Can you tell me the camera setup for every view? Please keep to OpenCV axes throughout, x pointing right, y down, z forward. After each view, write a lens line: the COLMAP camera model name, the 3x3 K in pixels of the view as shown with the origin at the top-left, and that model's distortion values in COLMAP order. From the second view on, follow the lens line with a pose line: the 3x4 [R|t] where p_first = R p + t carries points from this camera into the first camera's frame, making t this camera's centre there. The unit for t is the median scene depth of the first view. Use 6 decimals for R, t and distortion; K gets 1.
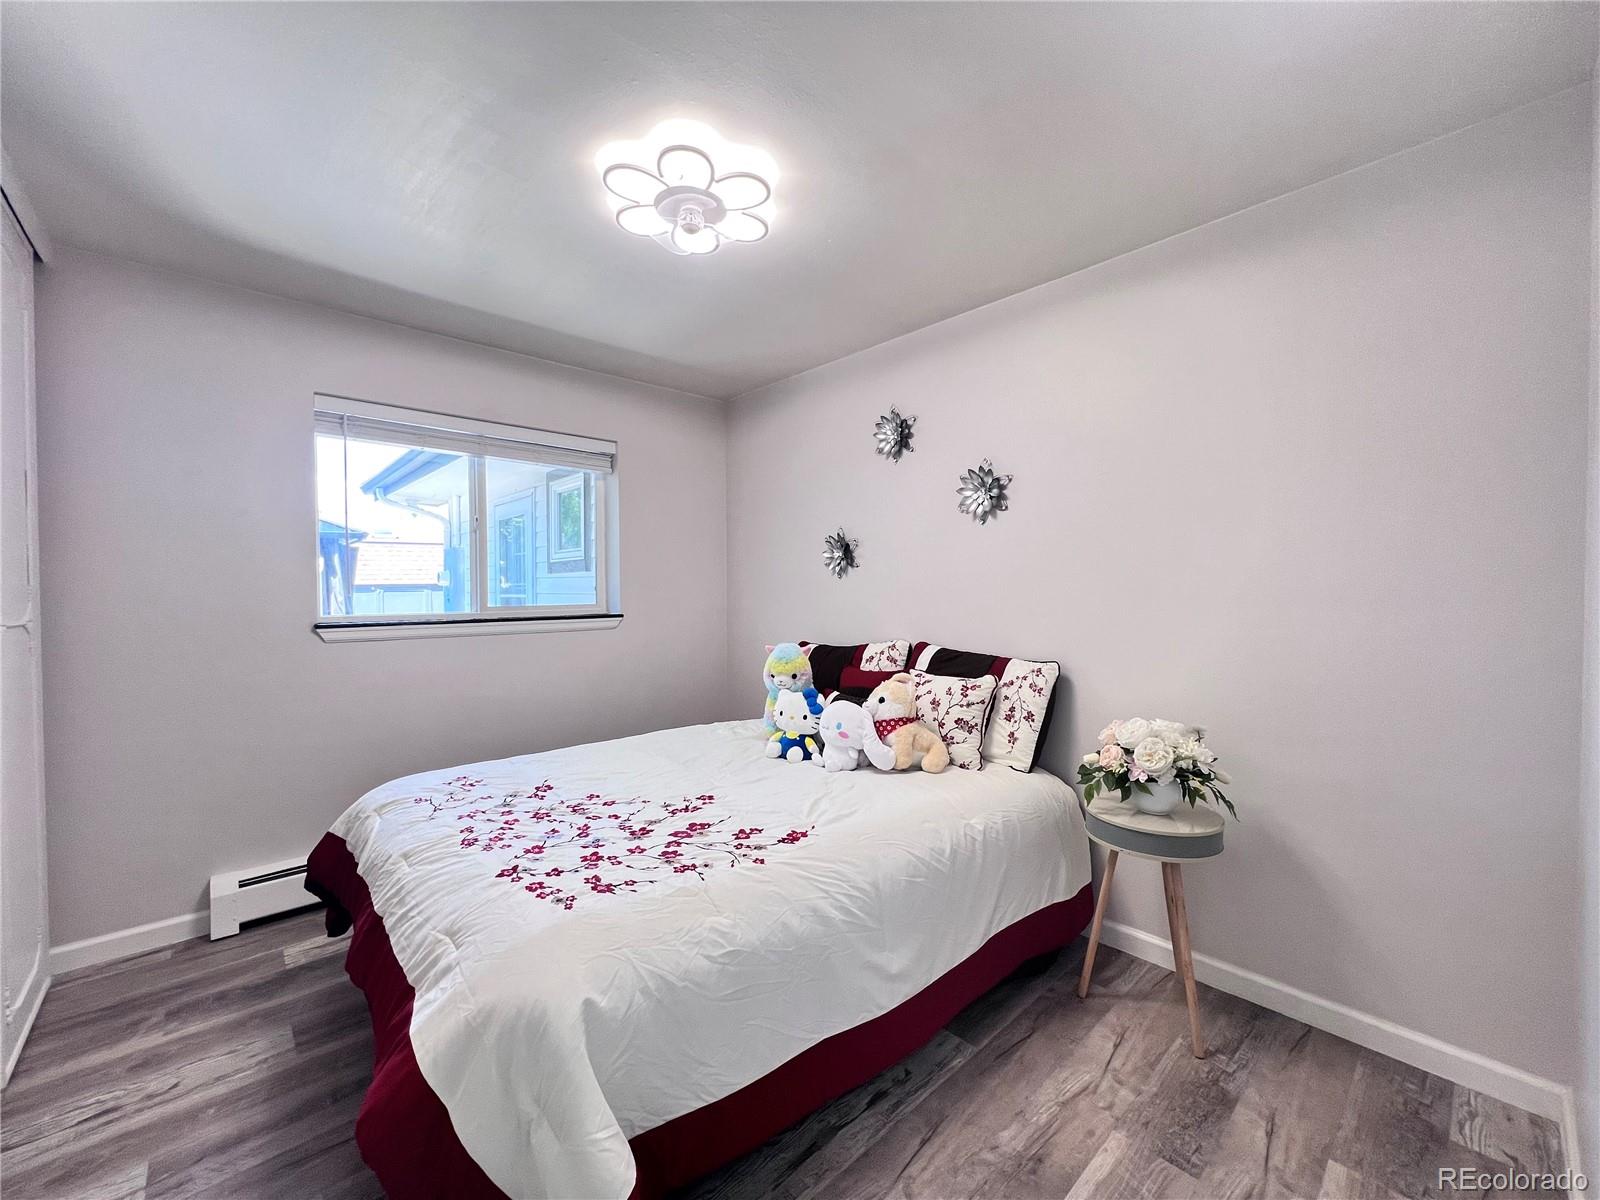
lens RADIAL K [[642.3, 0, 797.6], [0, 642.3, 597.5], [0, 0, 1]] dist [0.001474, -0.000141]
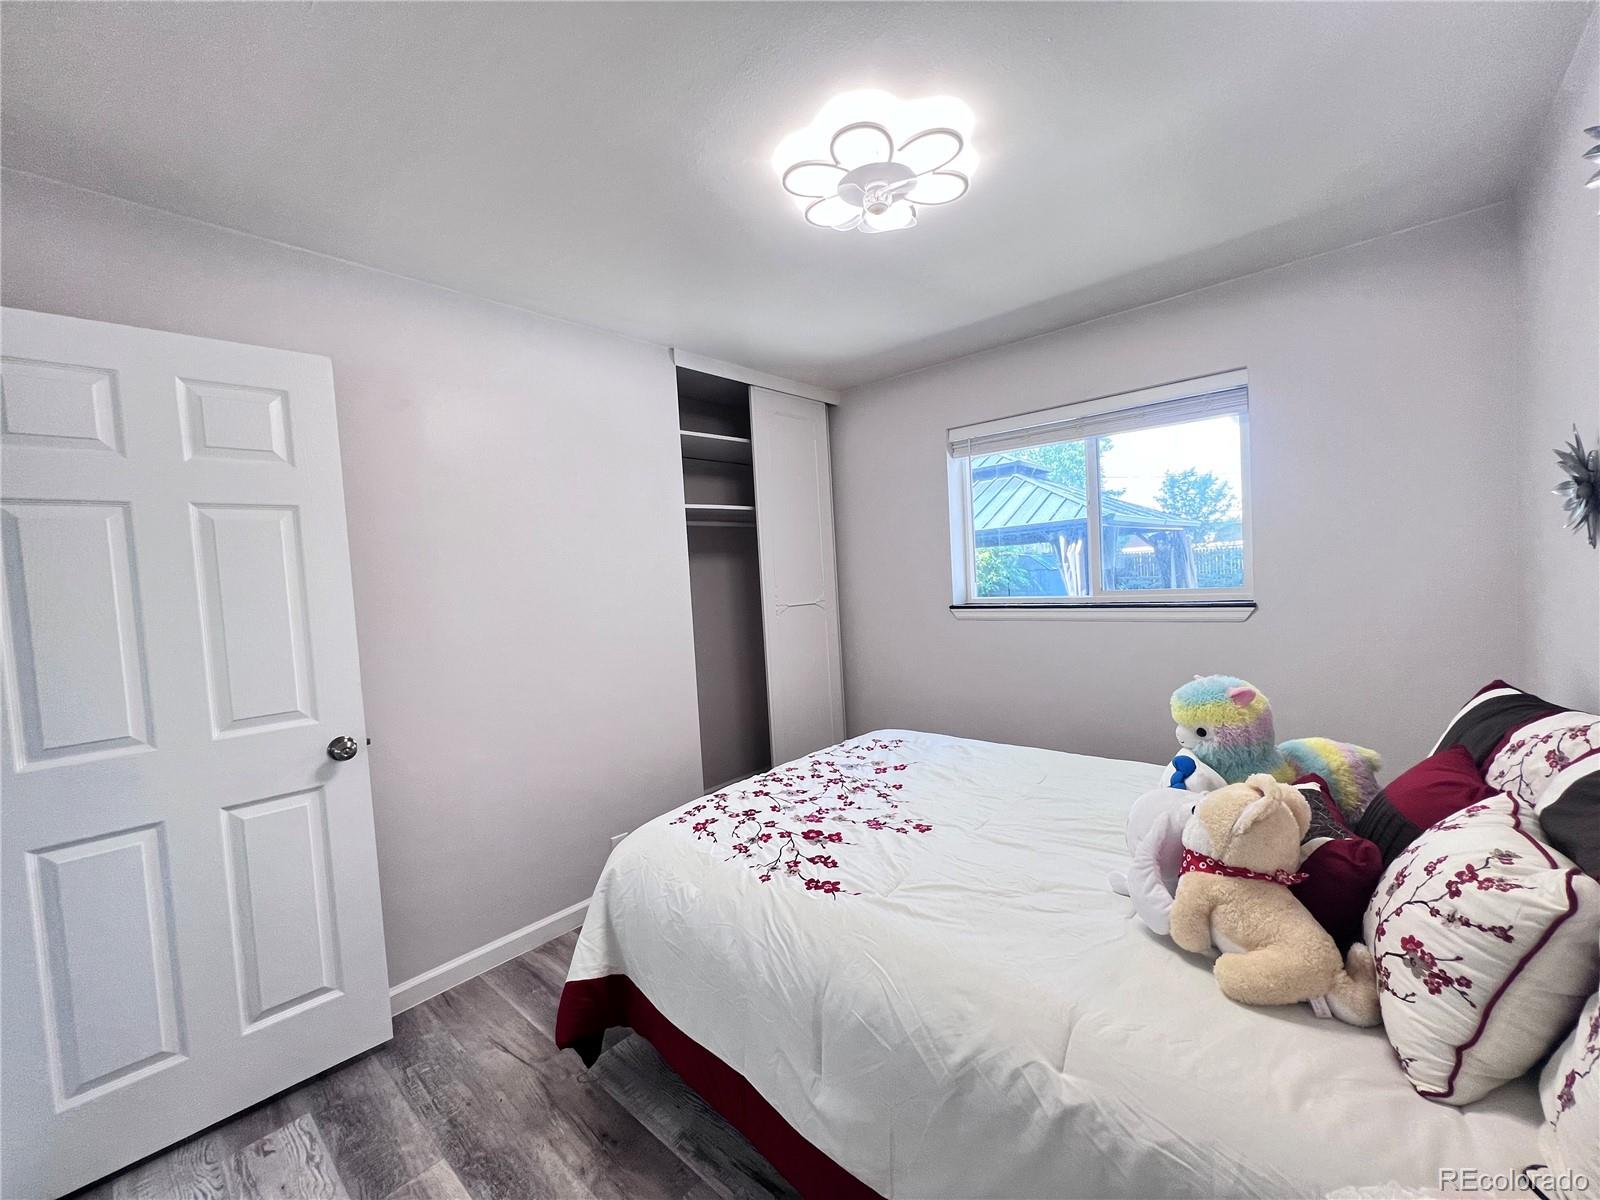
lens RADIAL K [[642.3, 0, 798.0], [0, 642.3, 598.3], [0, 0, 1]] dist [0.001474, -0.000141]
pose [[0.107957, 0.039869, -0.993356, 0.811117], [0.041470, 0.998145, 0.044568, -0.068877], [0.993290, -0.046006, 0.106104, 0.821639]]
